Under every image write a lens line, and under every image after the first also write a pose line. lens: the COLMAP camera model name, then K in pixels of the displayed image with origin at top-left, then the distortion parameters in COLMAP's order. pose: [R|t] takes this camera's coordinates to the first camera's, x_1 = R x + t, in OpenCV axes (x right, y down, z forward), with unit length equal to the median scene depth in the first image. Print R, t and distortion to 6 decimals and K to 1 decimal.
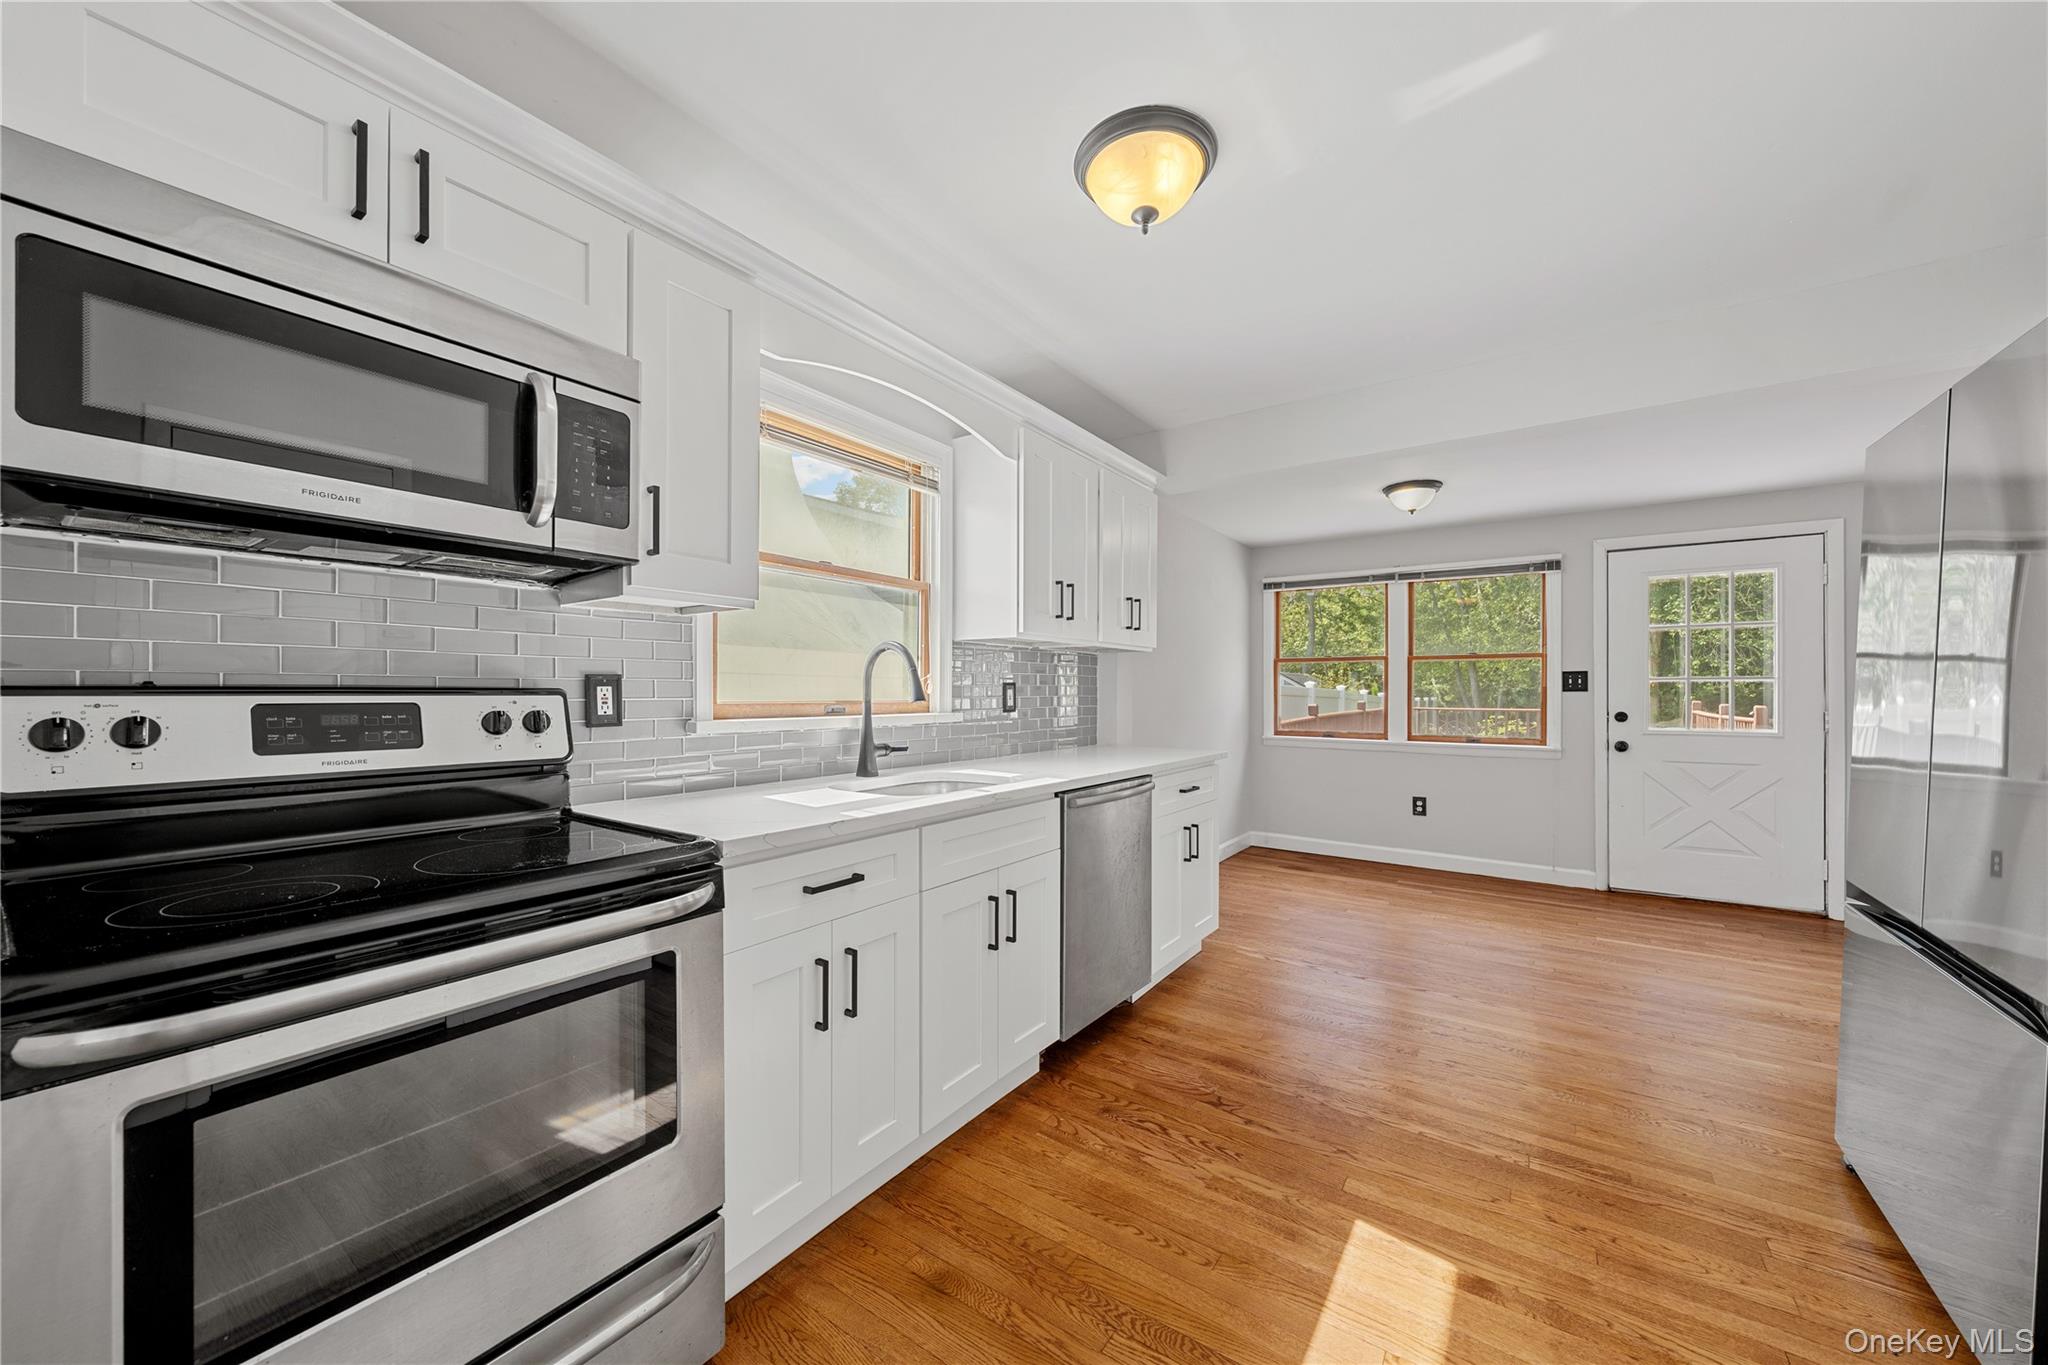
lens RADIAL K [[739.8, 0, 1022.7], [0, 739.8, 695.7], [0, 0, 1]] dist [-0.002362, -0.000612]
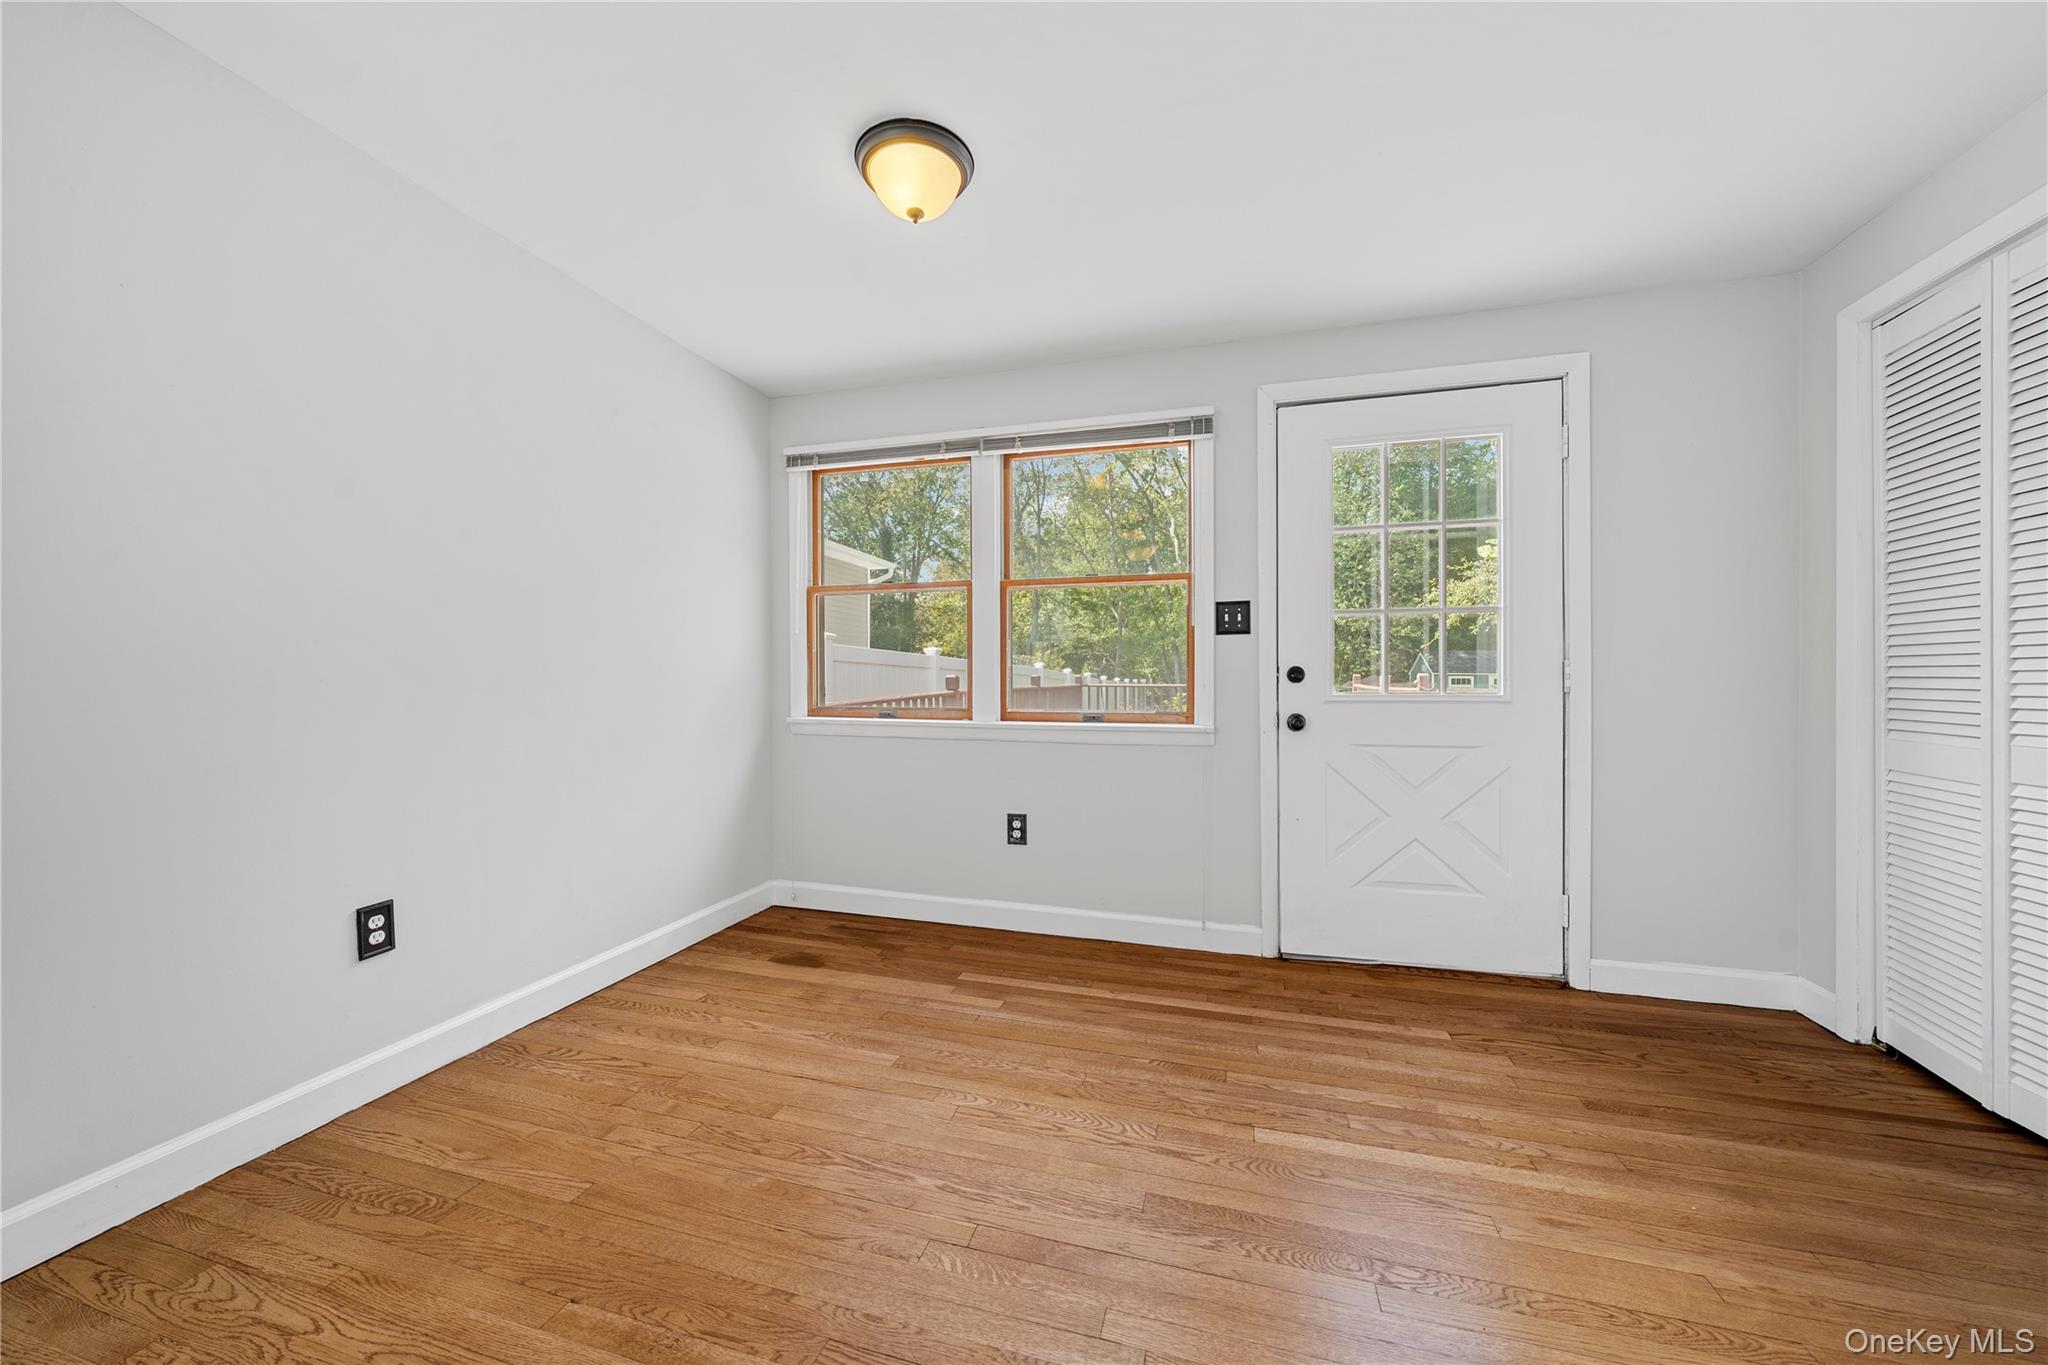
lens RADIAL K [[739.8, 0, 1019.4], [0, 739.8, 683.4], [0, 0, 1]] dist [-0.002362, -0.000612]
pose [[0.946714, -0.003574, 0.322054, 0.751937], [0.003039, 0.999993, 0.002164, 0.064936], [-0.322060, -0.001070, 0.946719, 0.936714]]
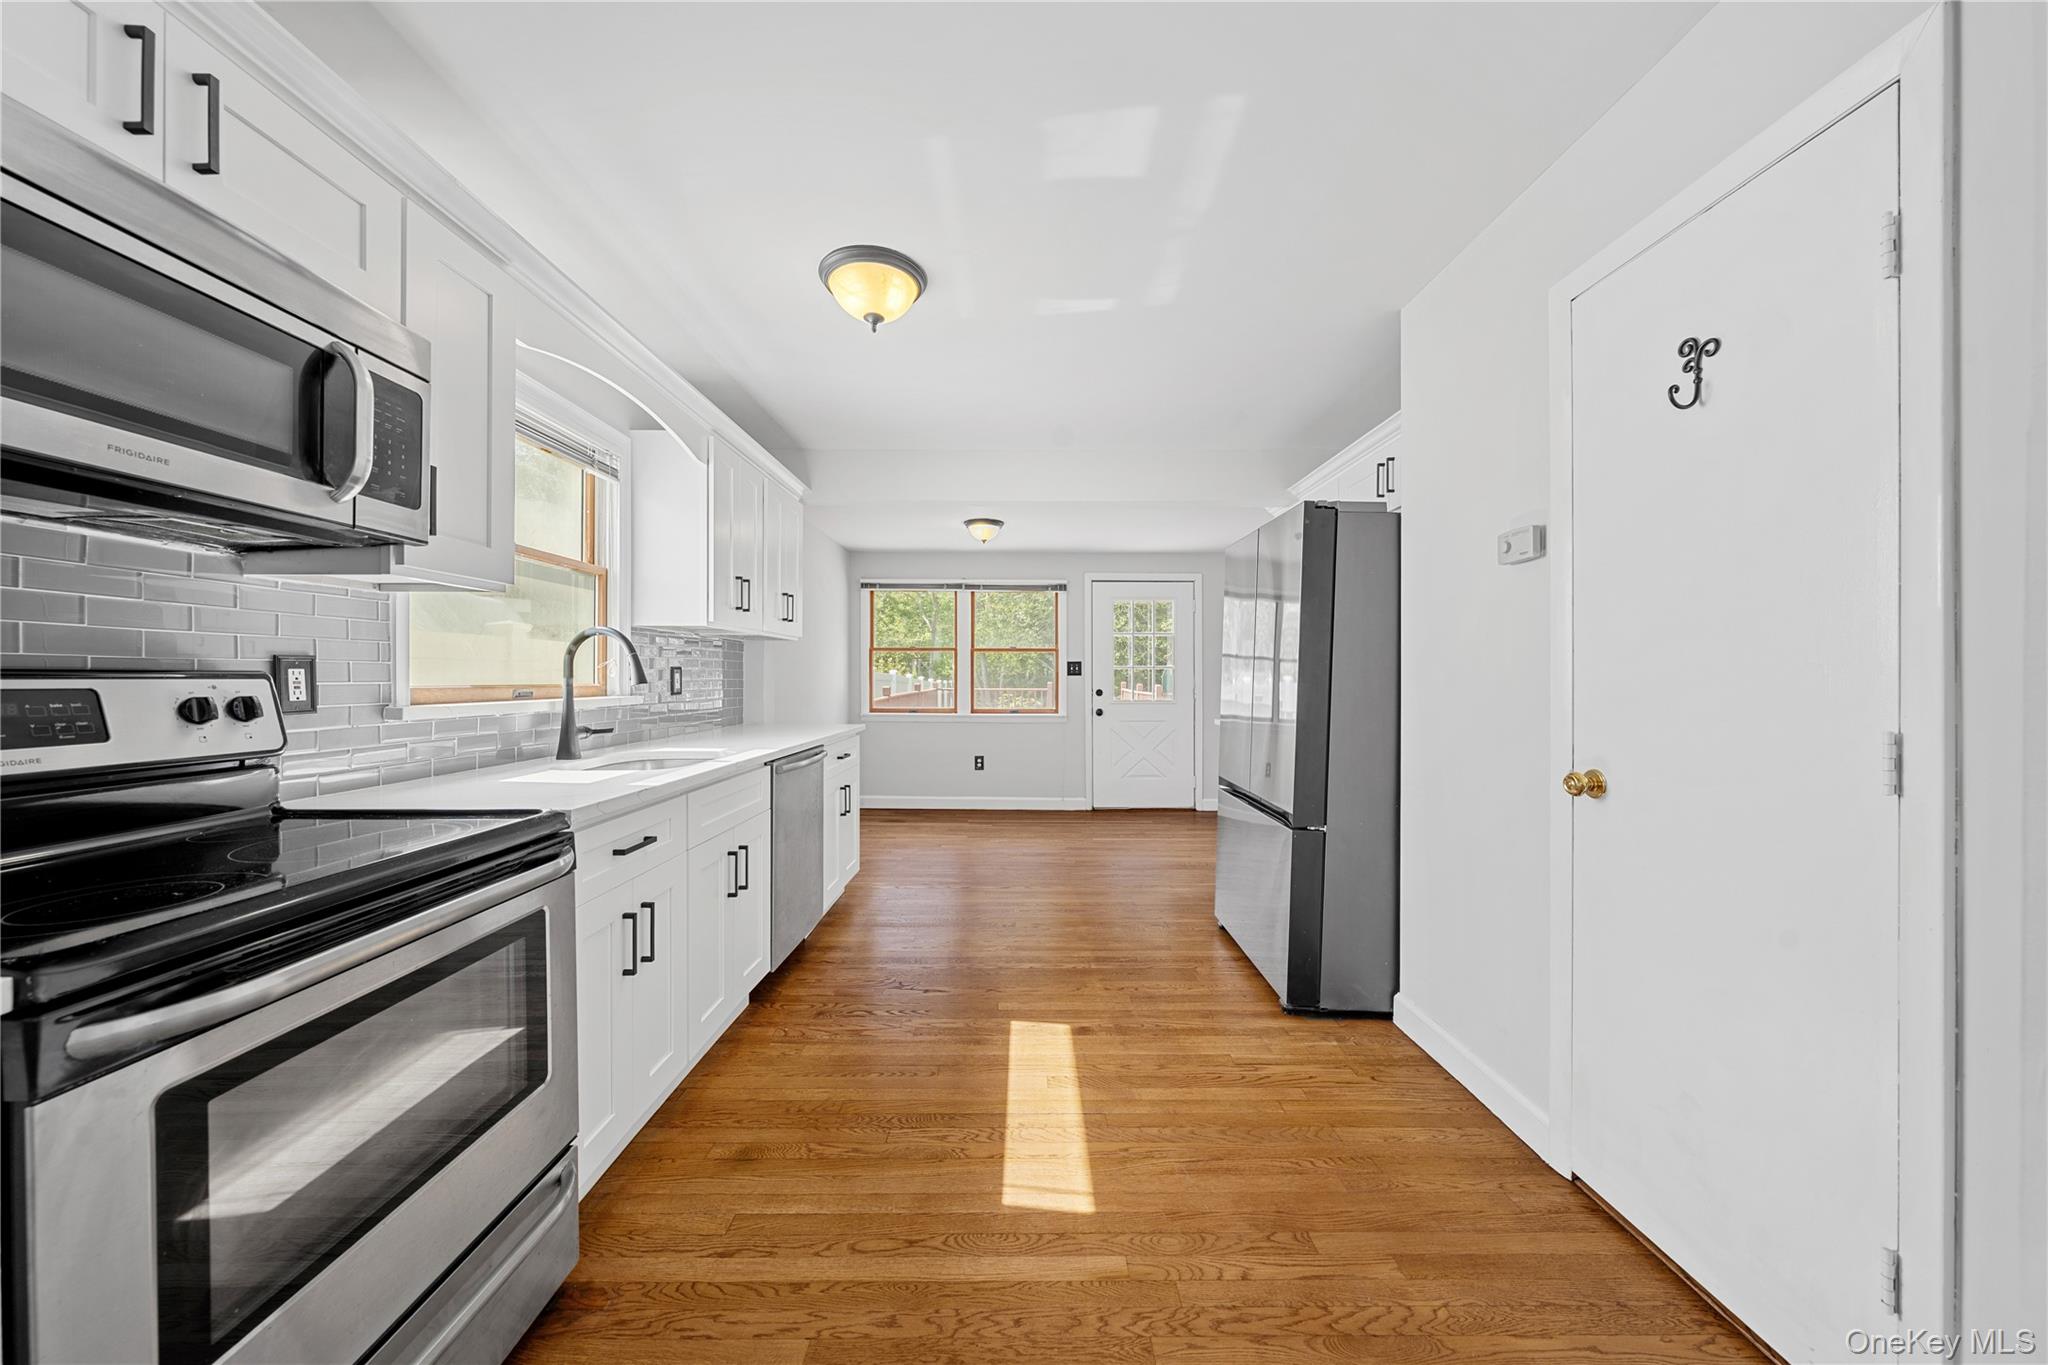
lens RADIAL K [[702.3, 0, 1026.0], [0, 702.3, 681.6], [0, 0, 1]] dist [-0.001638, 0.000105]
pose [[0.815893, -0.003704, 0.578191, -0.250940], [0.001527, 0.999990, 0.004251, 0.000371], [-0.578201, -0.002585, 0.815890, -0.139752]]
